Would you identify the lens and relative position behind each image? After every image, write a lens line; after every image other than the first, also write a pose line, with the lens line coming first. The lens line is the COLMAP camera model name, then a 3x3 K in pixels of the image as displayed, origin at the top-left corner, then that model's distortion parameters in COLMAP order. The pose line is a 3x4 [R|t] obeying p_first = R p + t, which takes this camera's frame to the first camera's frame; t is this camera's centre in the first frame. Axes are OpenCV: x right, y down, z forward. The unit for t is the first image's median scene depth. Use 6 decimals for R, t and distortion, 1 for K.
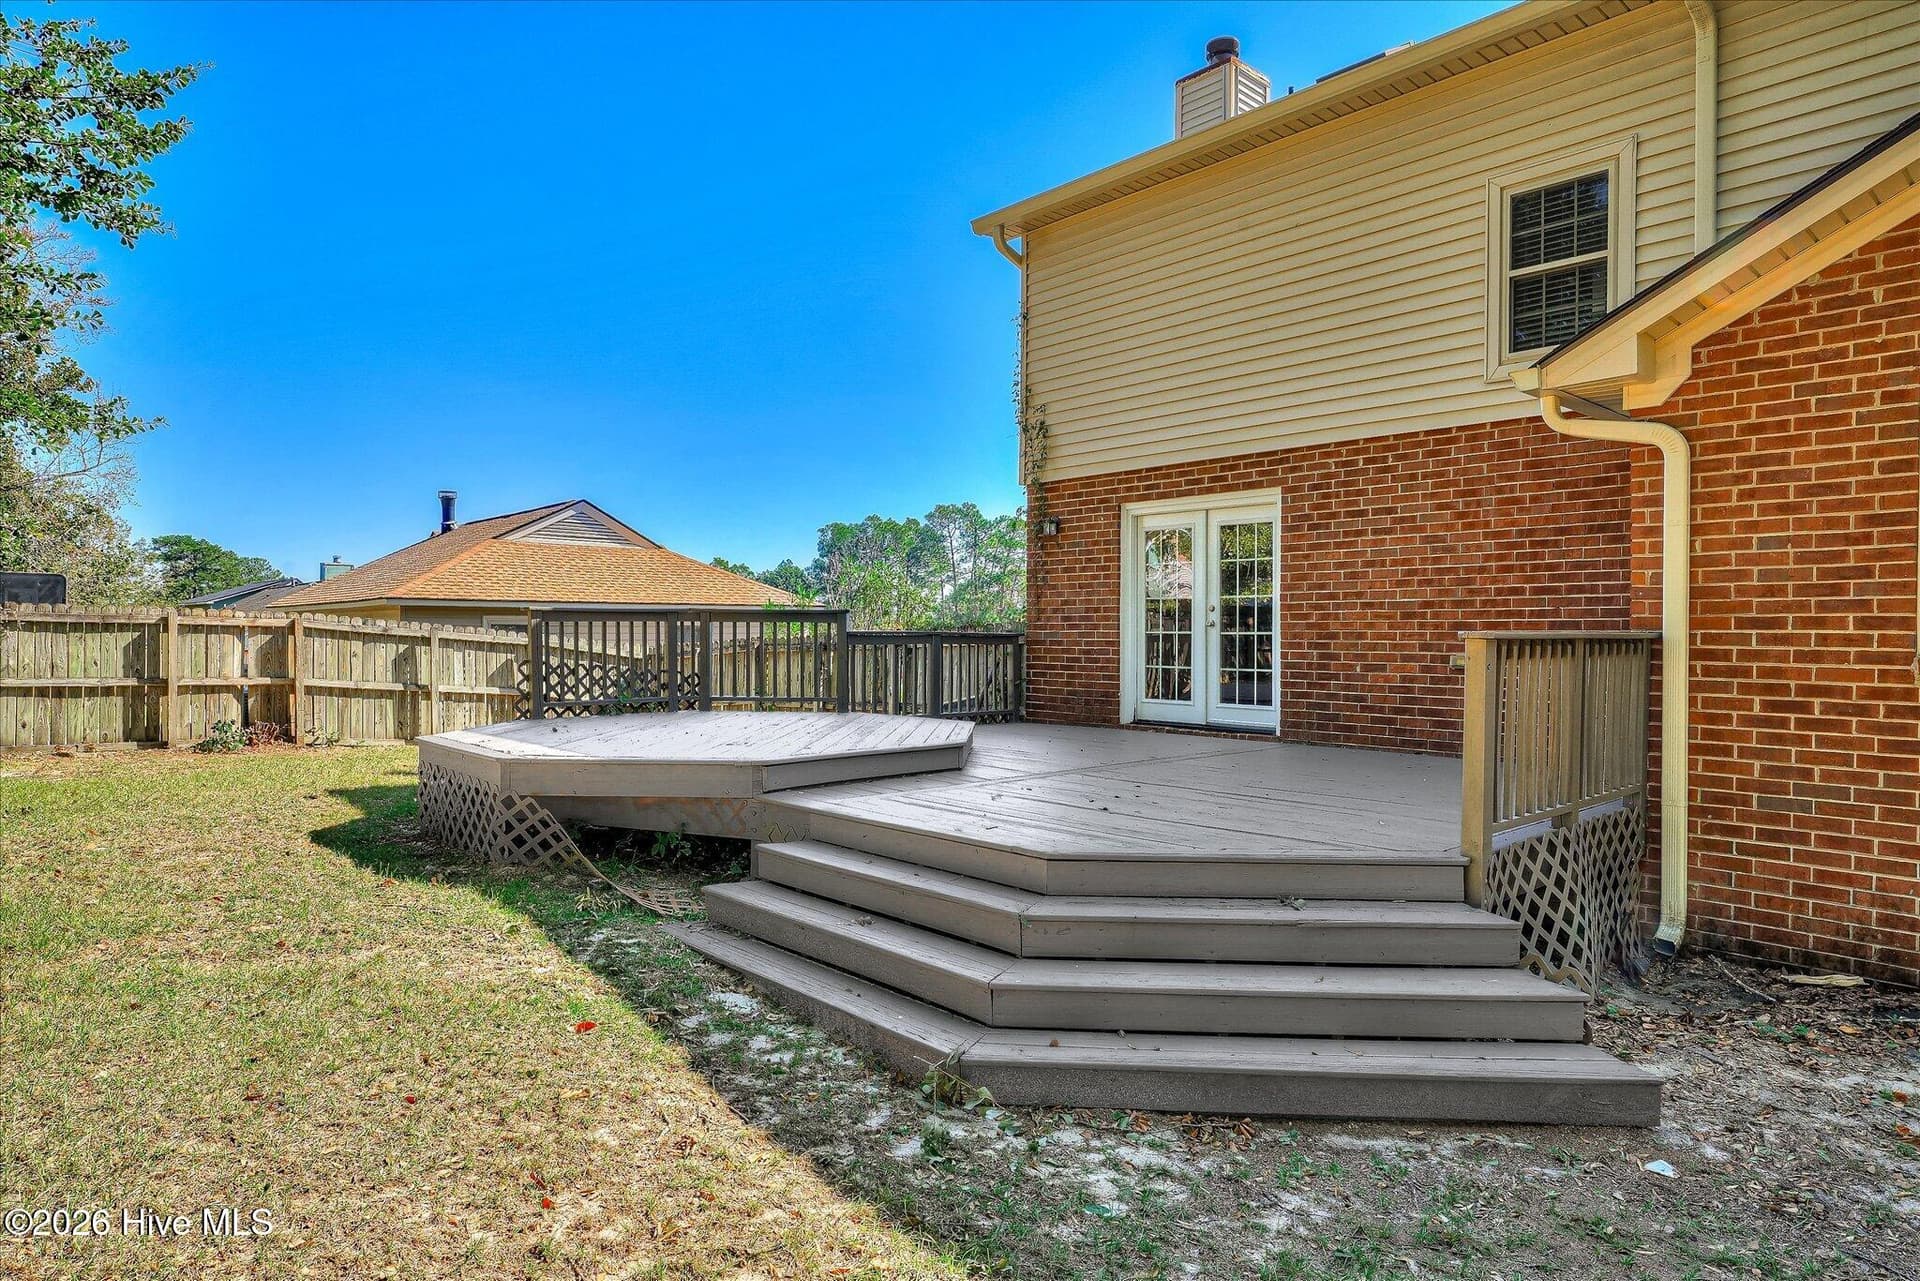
lens RADIAL K [[1100.9, 0, 951.1], [0, 1100.9, 628.0], [0, 0, 1]] dist [0.001754, 0.000106]
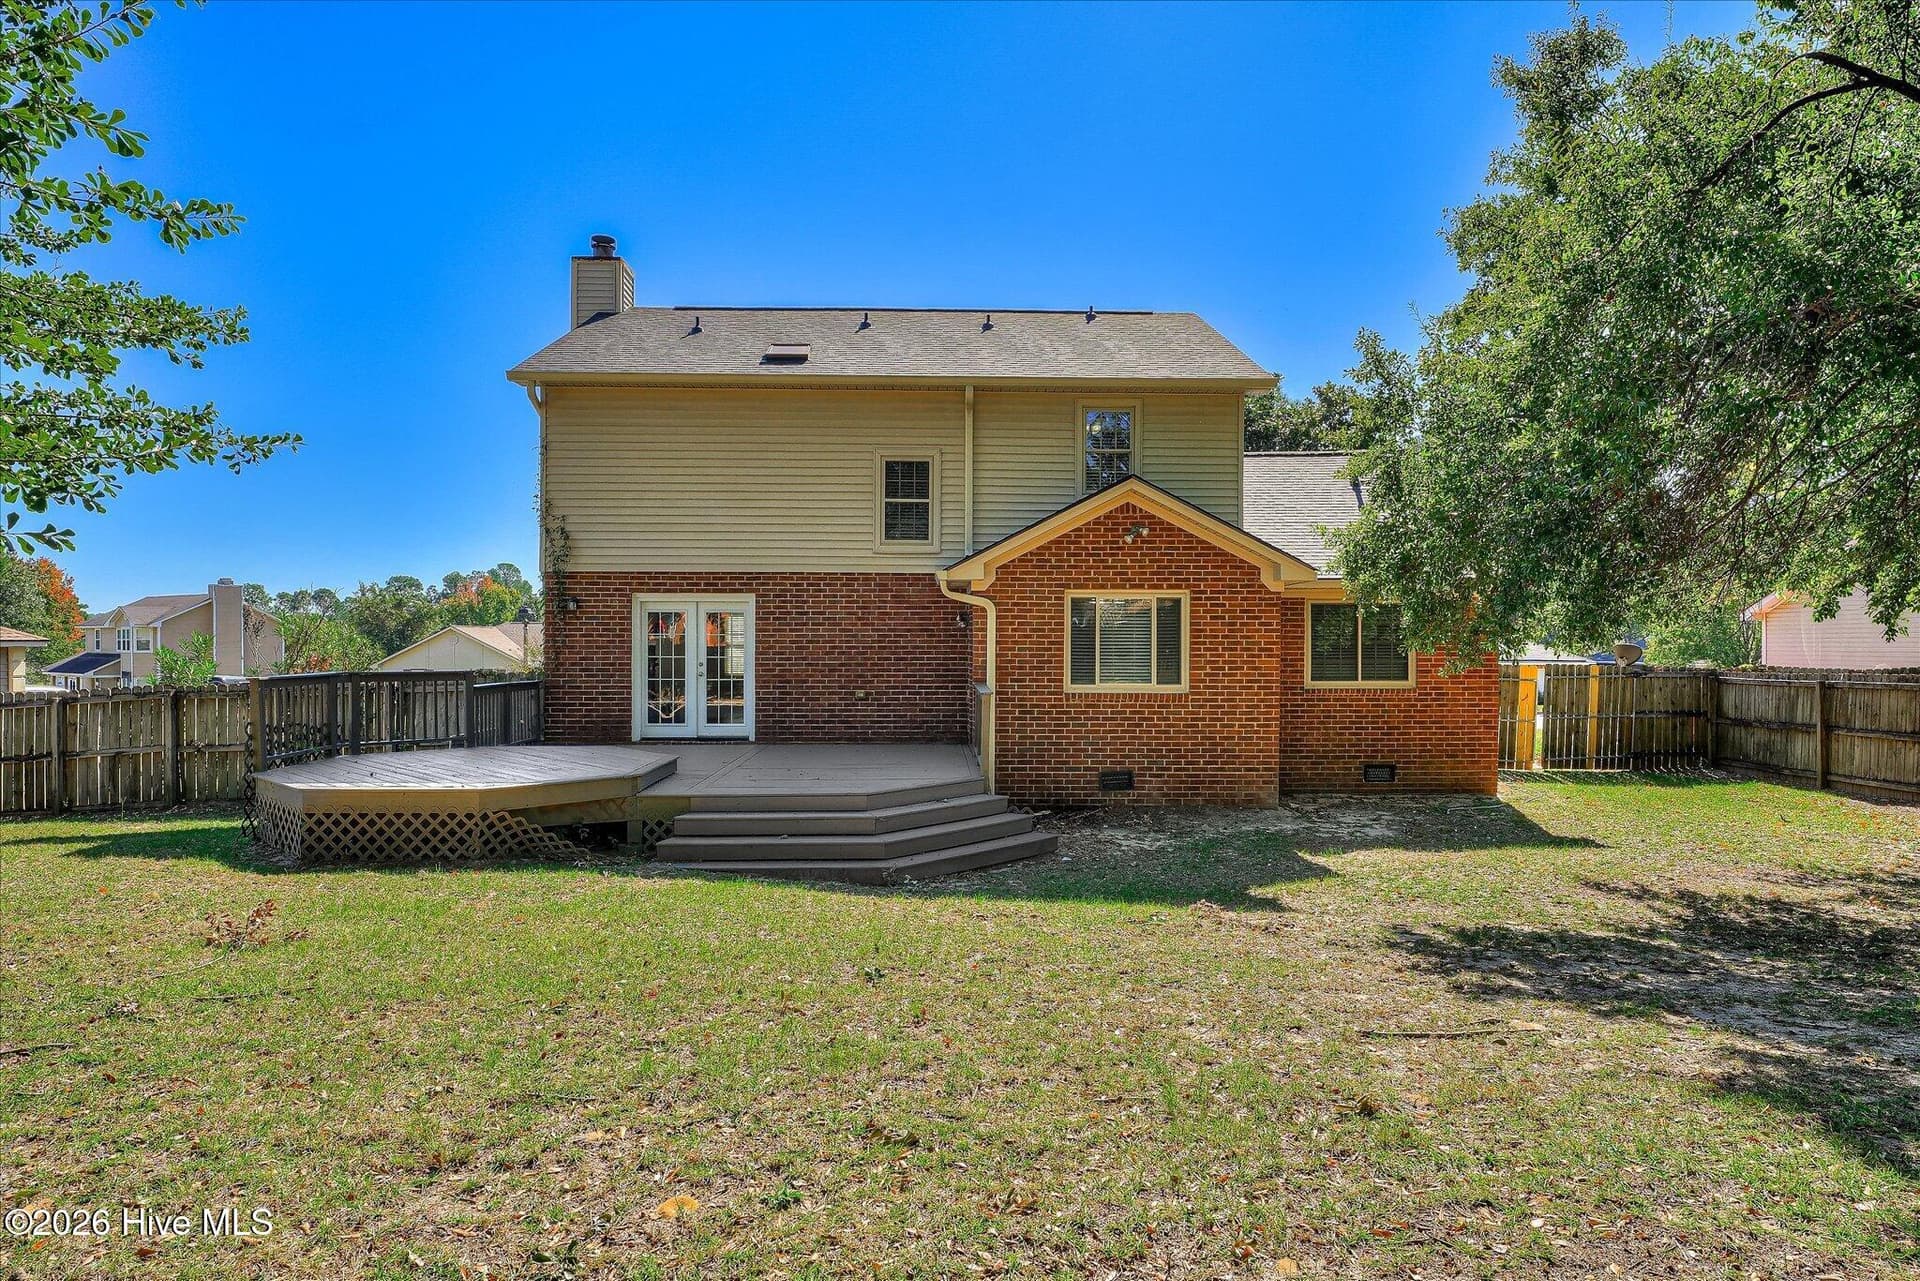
lens RADIAL K [[1087.1, 0, 953.0], [0, 1087.1, 641.7], [0, 0, 1]] dist [0.003088, 0.000692]
pose [[0.654265, -0.002776, 0.756261, -0.809765], [-0.002863, 0.999977, 0.006148, -0.069323], [-0.756260, -0.006188, 0.654242, -0.342848]]
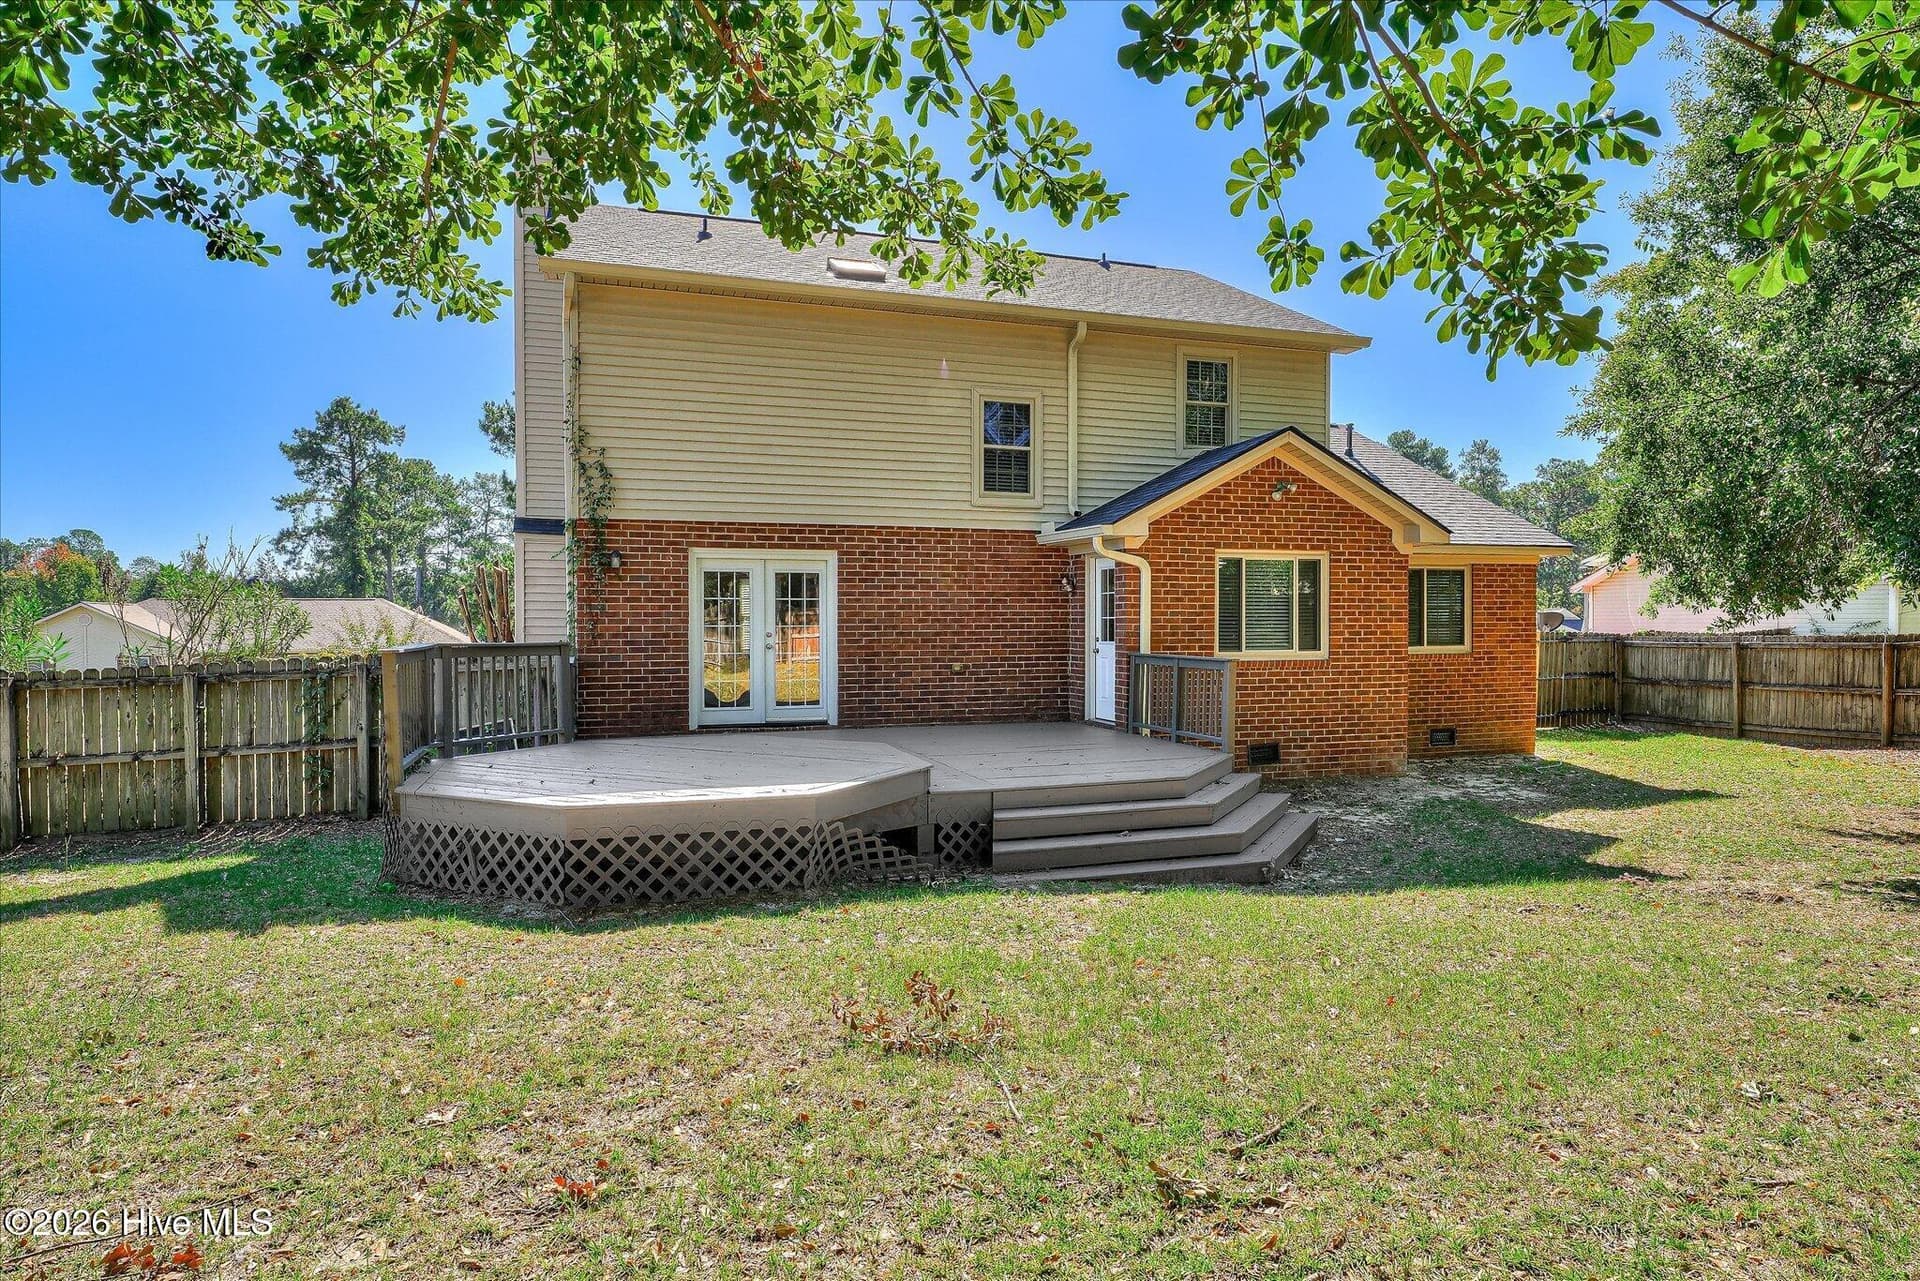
lens RADIAL K [[1100.9, 0, 951.1], [0, 1100.9, 628.0], [0, 0, 1]] dist [0.001754, 0.000106]
pose [[0.403266, -0.009810, 0.915030, -1.003456], [0.000192, 0.999943, 0.010636, -0.045211], [-0.915083, -0.004114, 0.403245, 0.306314]]
